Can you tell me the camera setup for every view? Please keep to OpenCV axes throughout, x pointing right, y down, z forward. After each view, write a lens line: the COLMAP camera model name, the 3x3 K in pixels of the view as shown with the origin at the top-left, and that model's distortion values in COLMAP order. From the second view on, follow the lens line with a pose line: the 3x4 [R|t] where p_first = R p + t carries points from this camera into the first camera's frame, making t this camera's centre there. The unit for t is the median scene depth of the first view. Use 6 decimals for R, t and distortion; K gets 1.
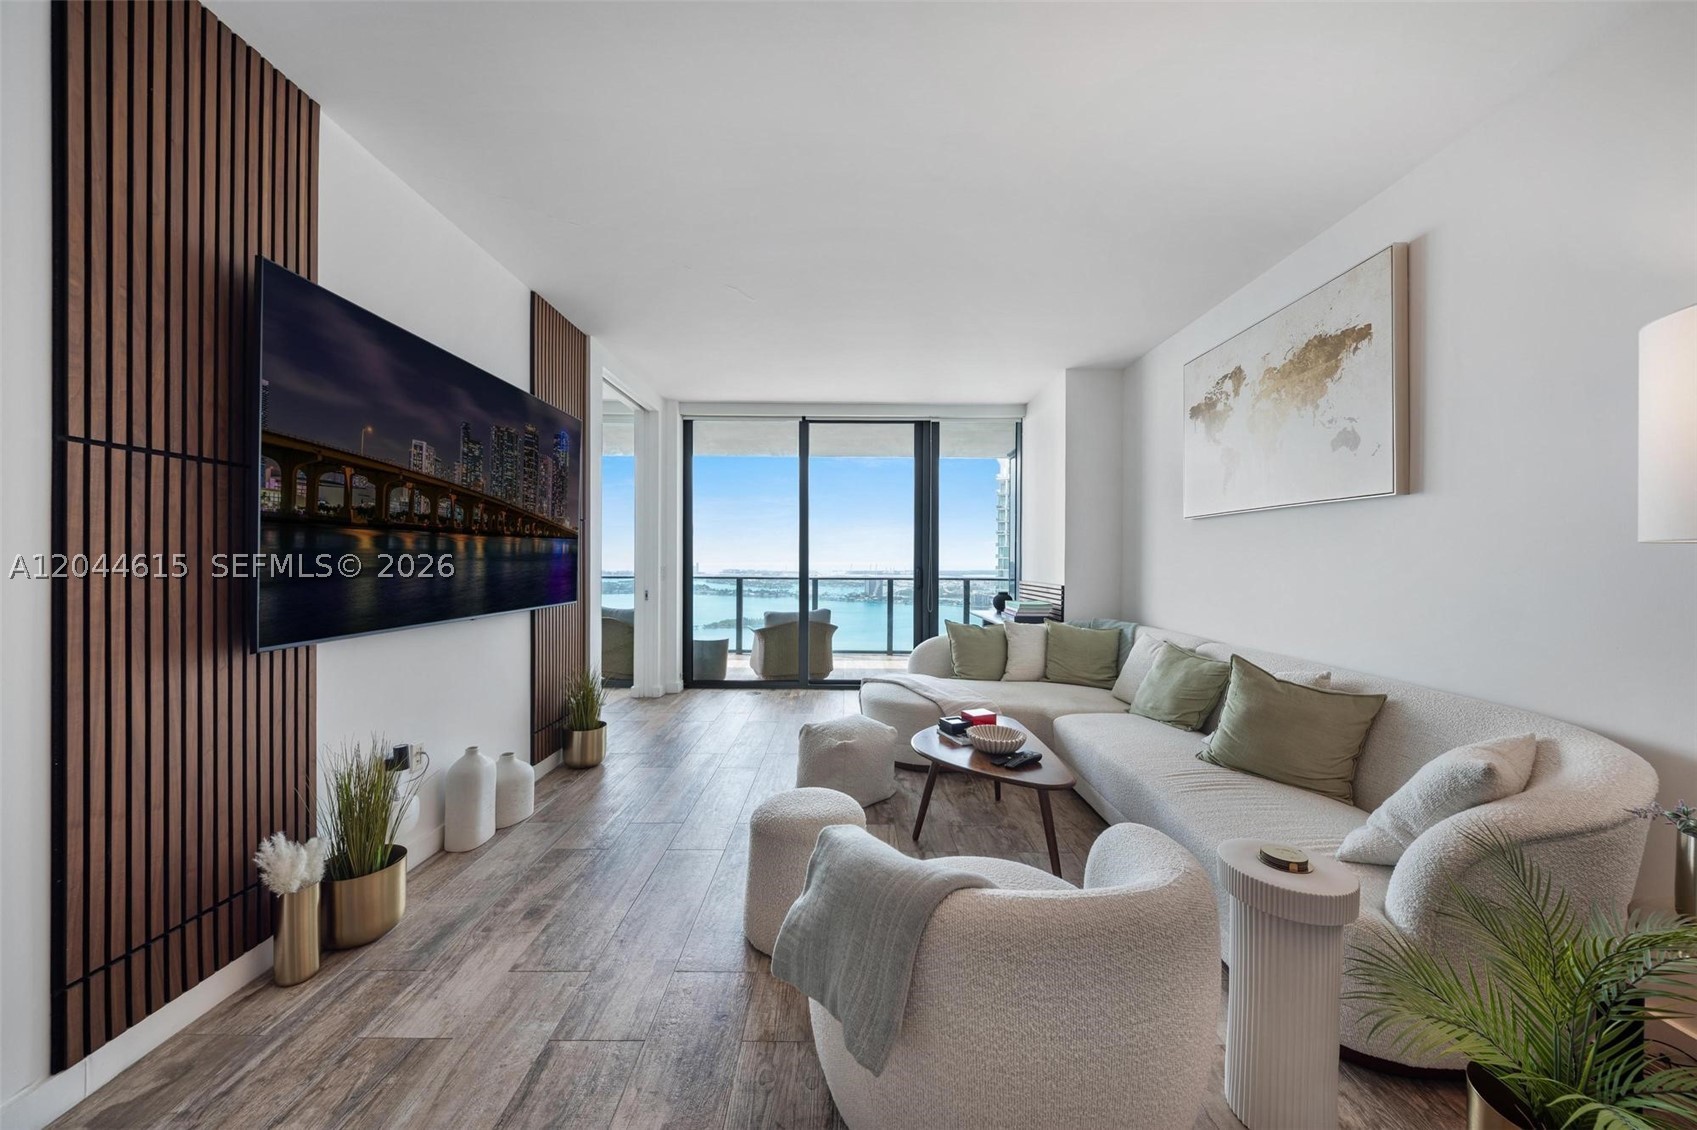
lens RADIAL K [[610.0, 0, 869.0], [0, 610.0, 566.4], [0, 0, 1]] dist [0.000657, -0.000180]
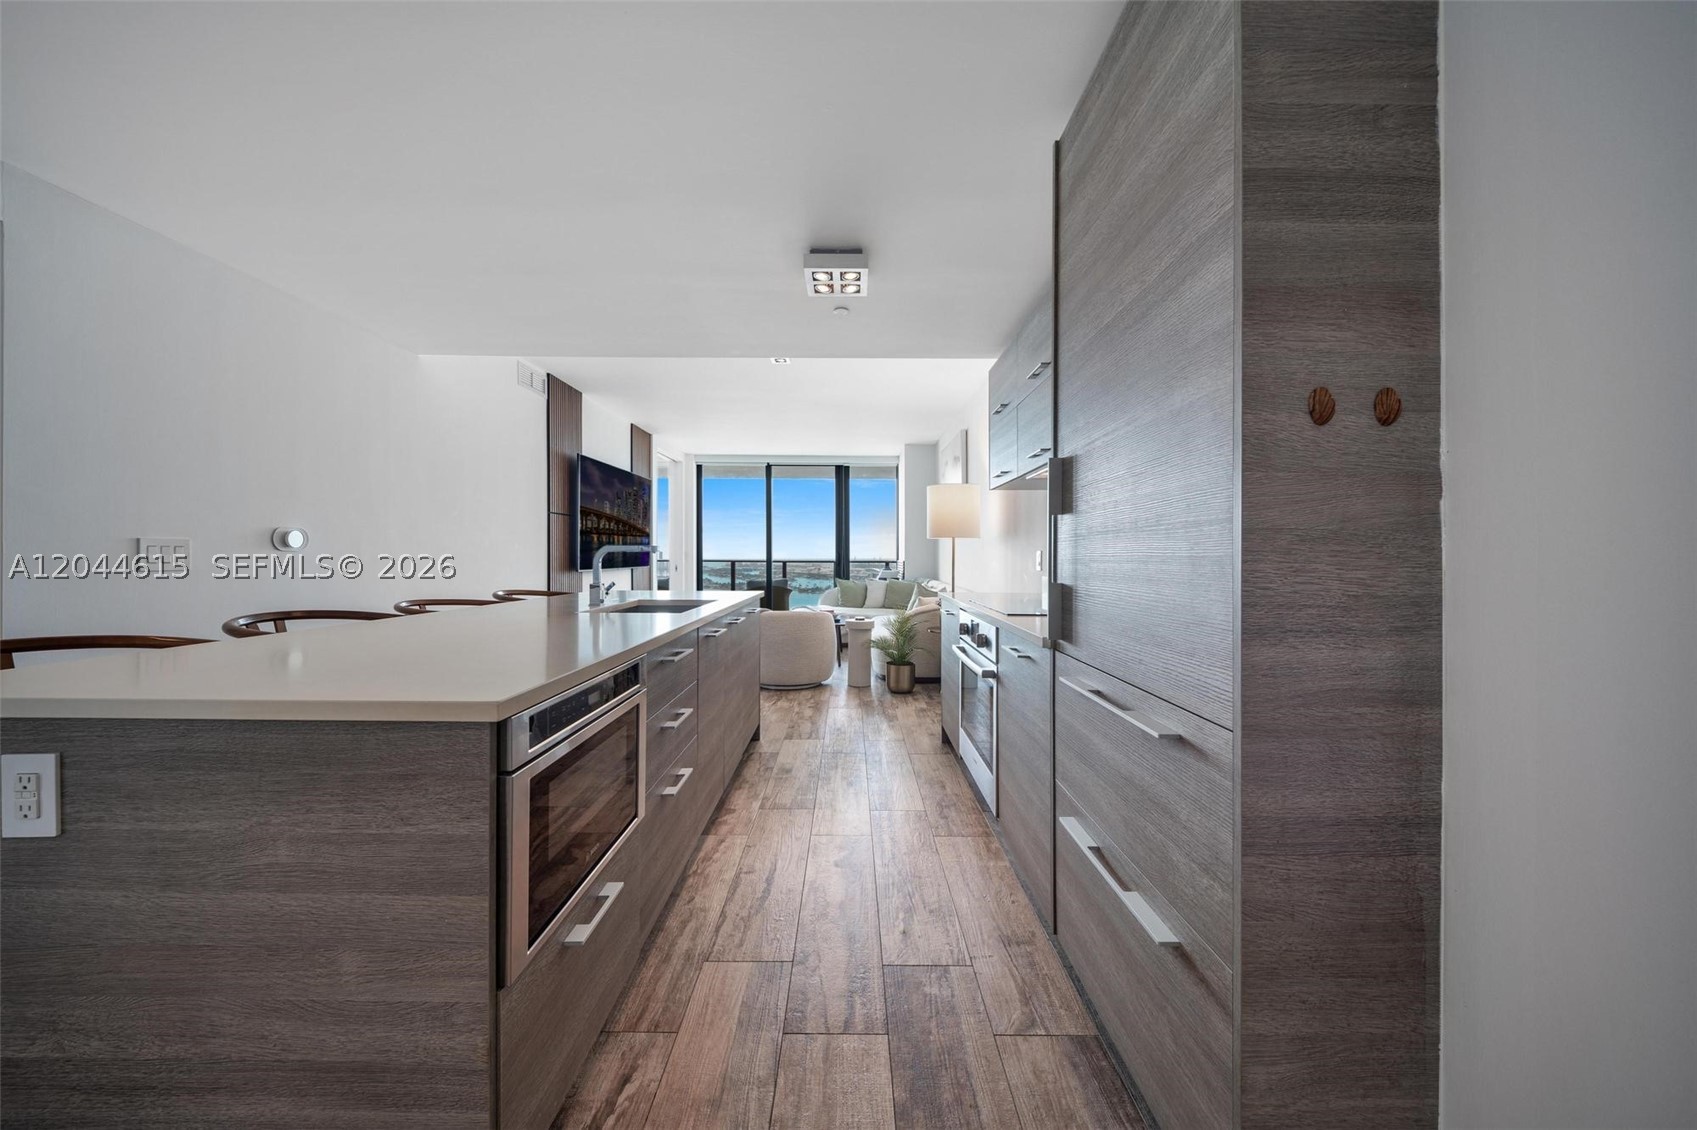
lens RADIAL K [[591.1, 0, 856.6], [0, 591.1, 556.5], [0, 0, 1]] dist [-0.000684, -0.002489]
pose [[0.999786, -0.001419, -0.020640, 0.365539], [0.001353, 0.999994, -0.003209, 0.041379], [0.020644, 0.003180, 0.999782, -1.358405]]
